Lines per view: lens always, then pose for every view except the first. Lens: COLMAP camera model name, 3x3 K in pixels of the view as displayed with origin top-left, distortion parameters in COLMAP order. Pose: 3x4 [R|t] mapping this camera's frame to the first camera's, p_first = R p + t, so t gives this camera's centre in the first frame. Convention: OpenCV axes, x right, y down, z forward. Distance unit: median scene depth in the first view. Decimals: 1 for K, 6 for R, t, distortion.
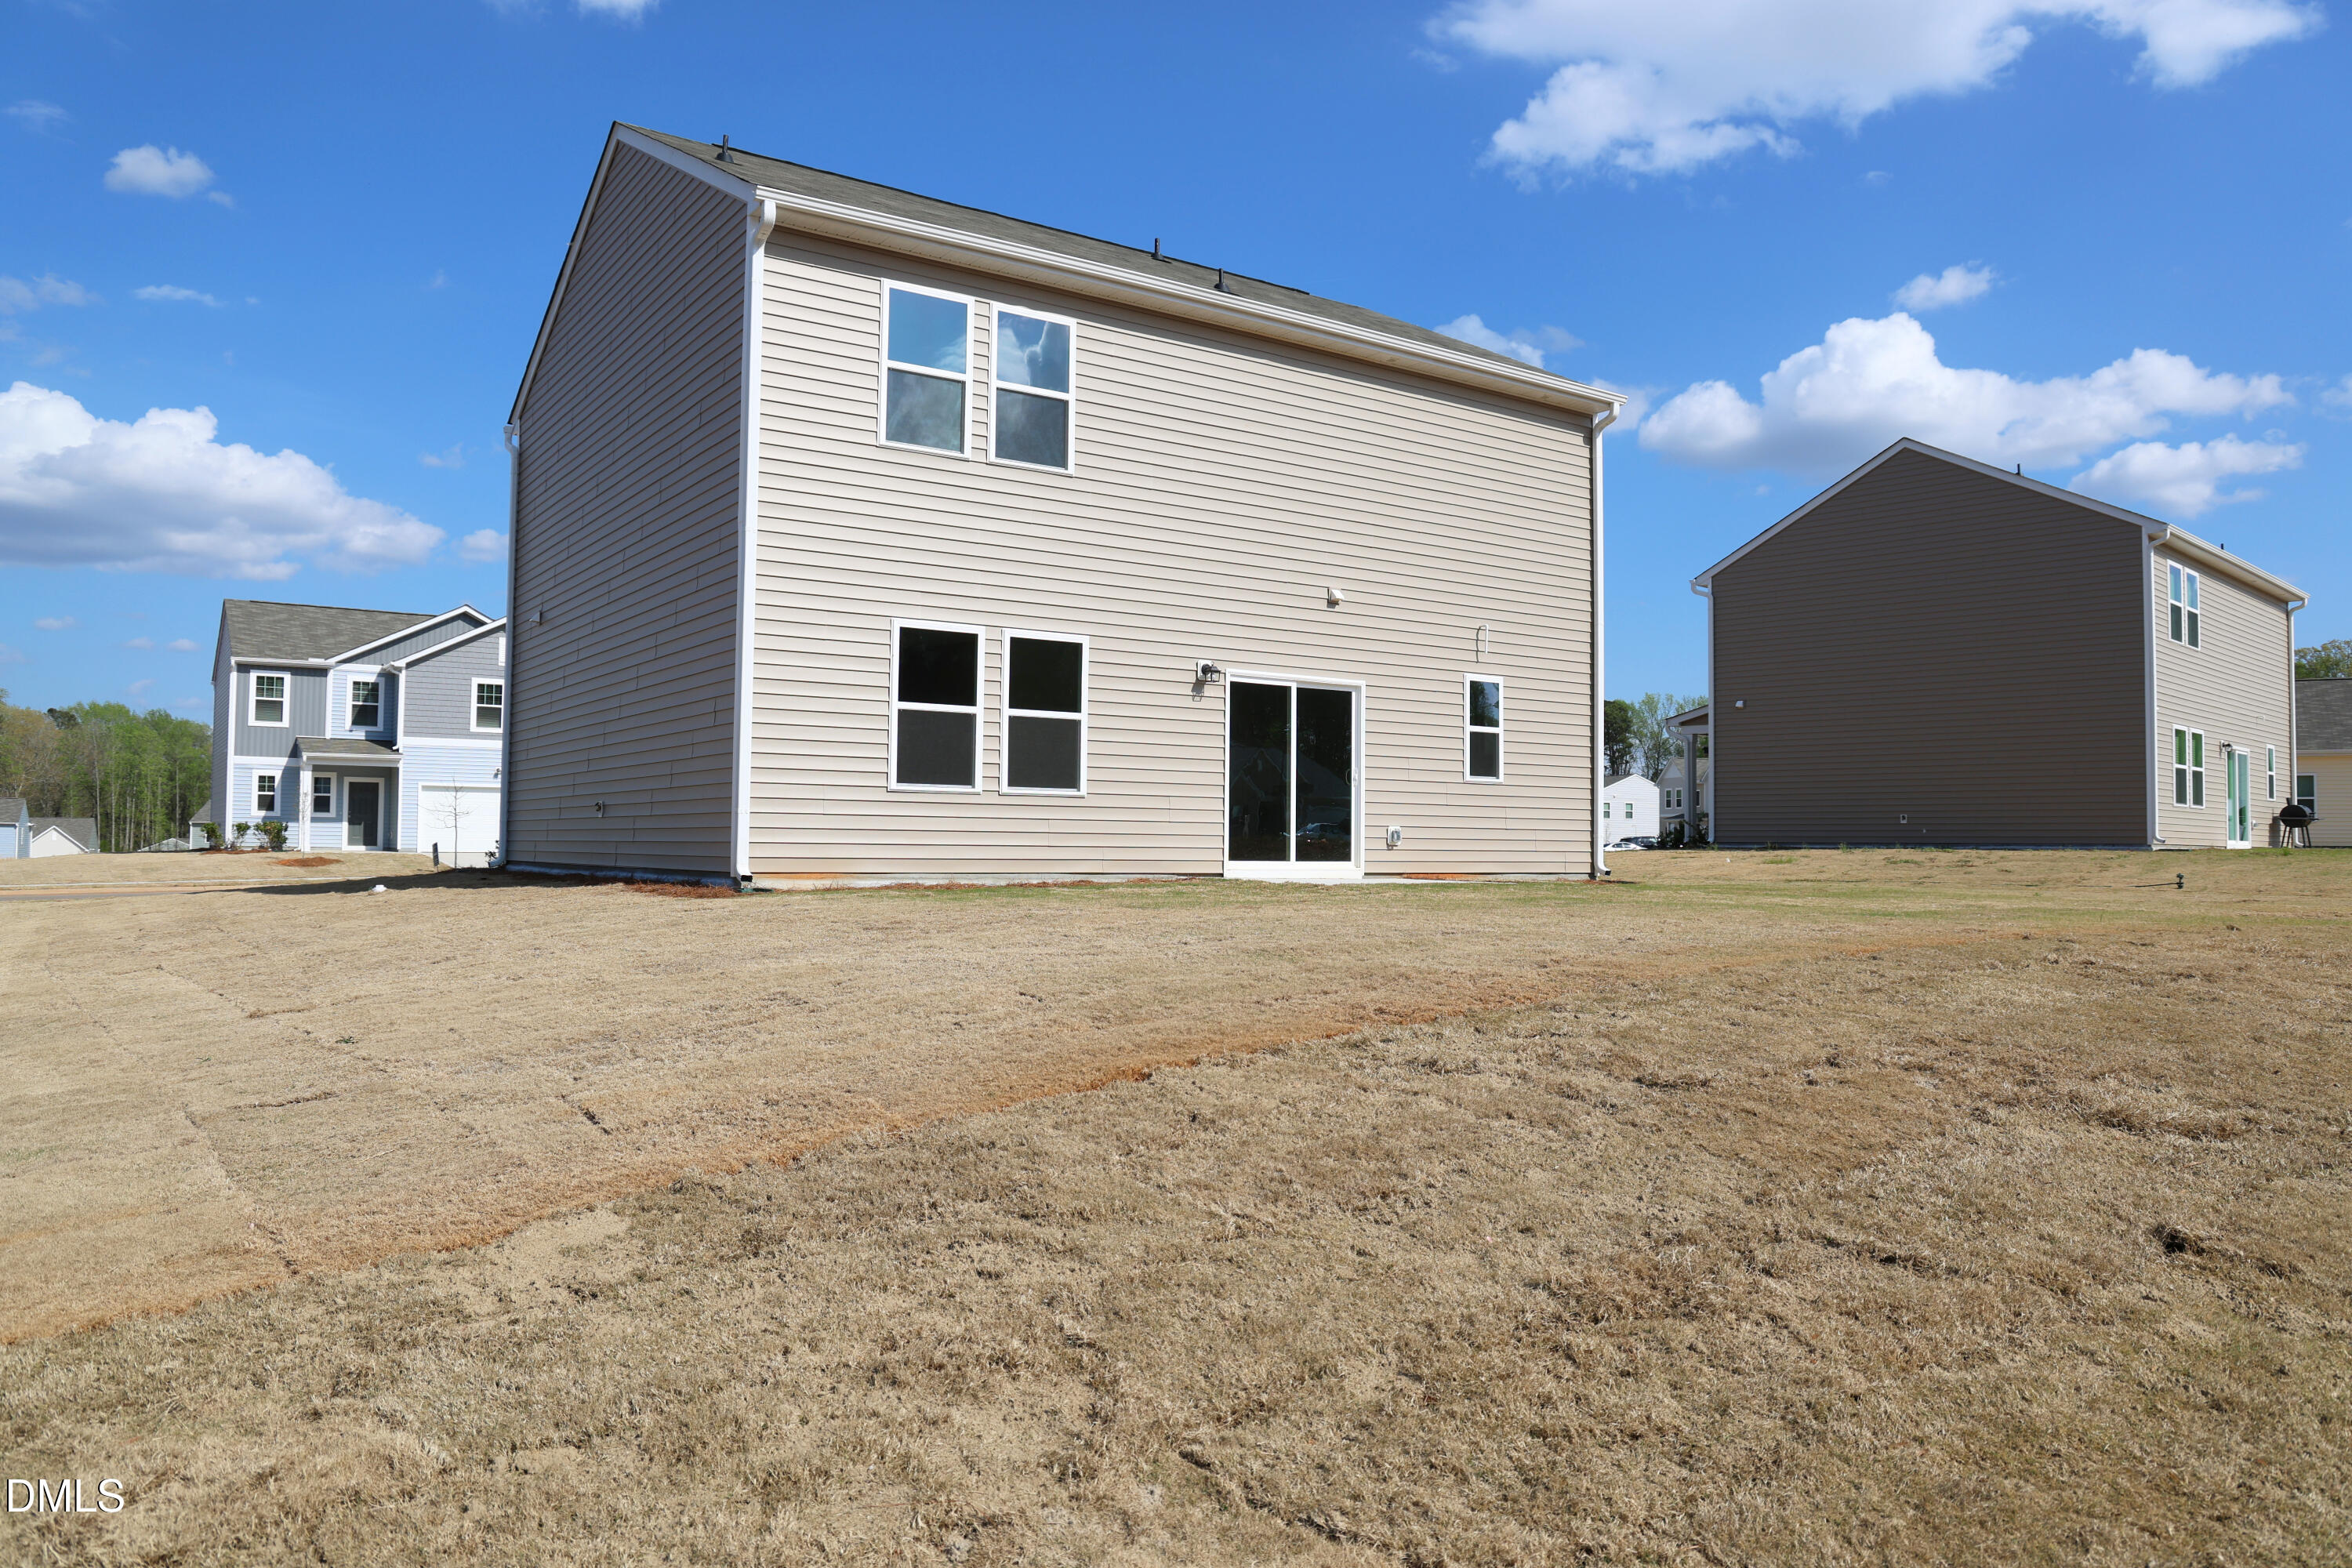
lens RADIAL K [[1642.9, 0, 1176.0], [0, 1642.9, 784.0], [0, 0, 1]] dist [-0.141337, -0.000181]
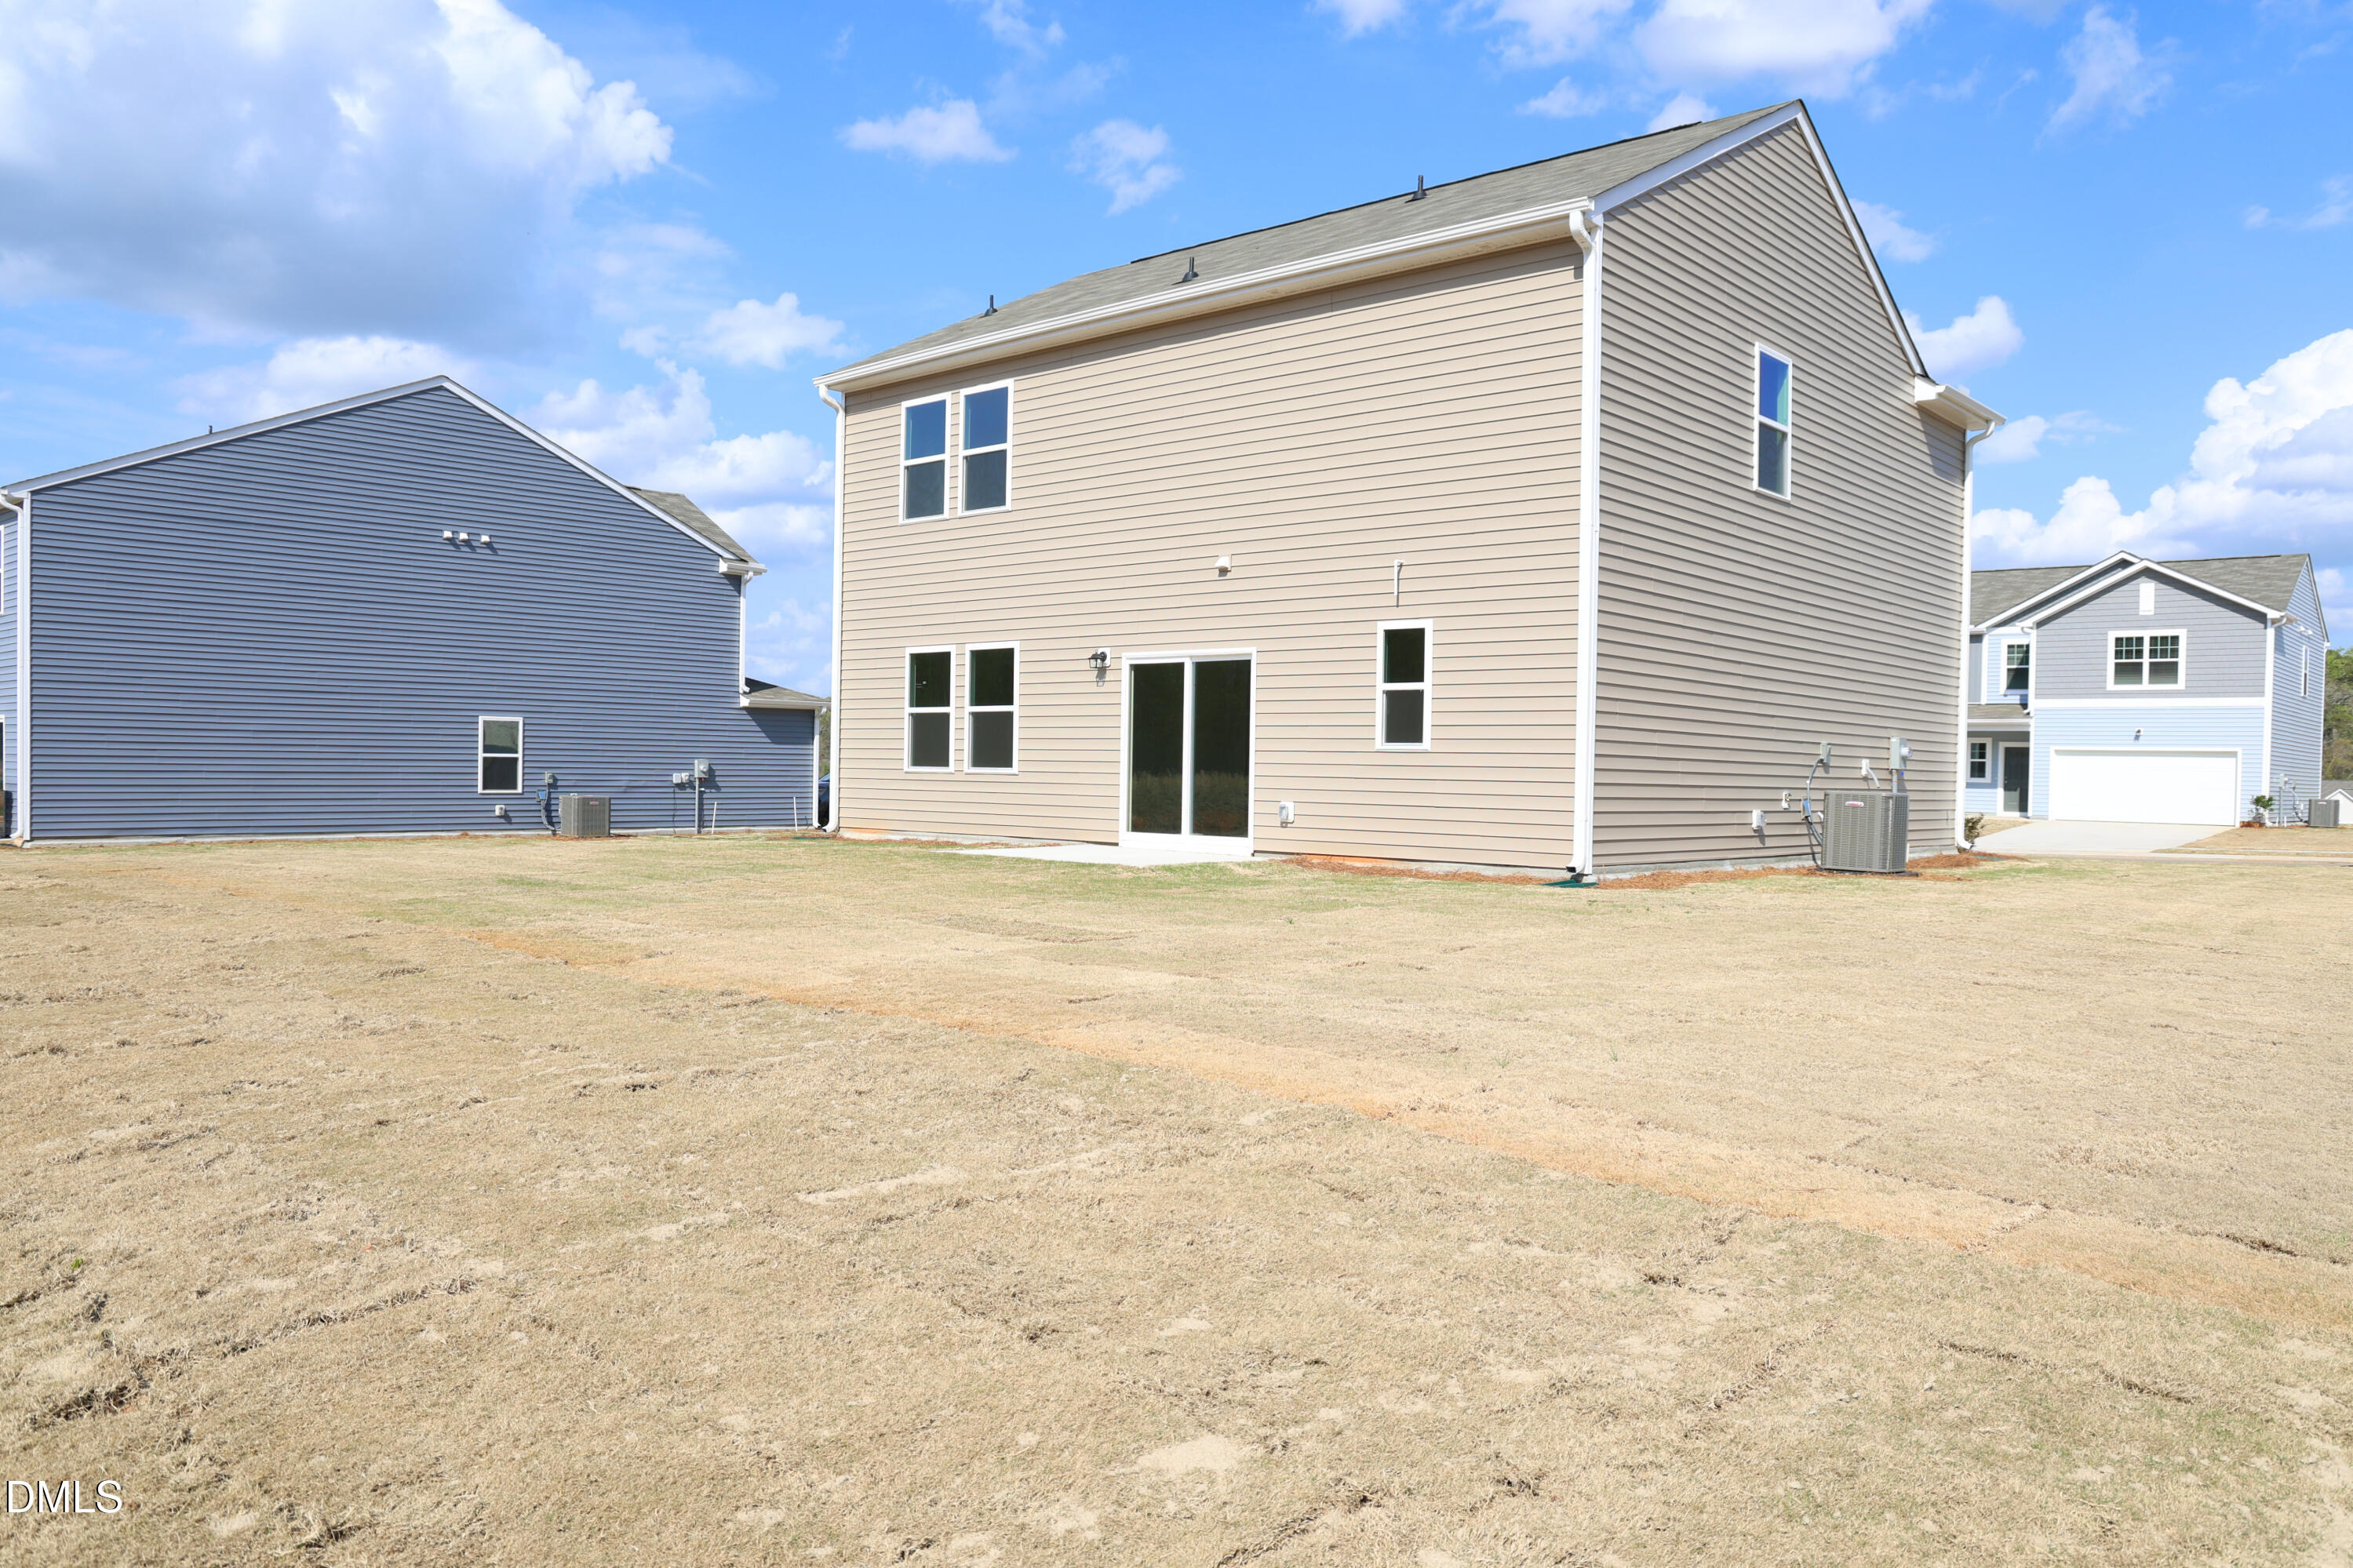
lens RADIAL K [[1706.6, 0, 1176.5], [0, 1706.6, 784.0], [0, 0, 1]] dist [-0.086770, -0.000595]
pose [[0.236182, 0.001455, -0.971708, 1.070918], [0.022634, 0.999719, 0.006998, 0.007975], [0.971445, -0.023647, 0.236083, 0.730323]]
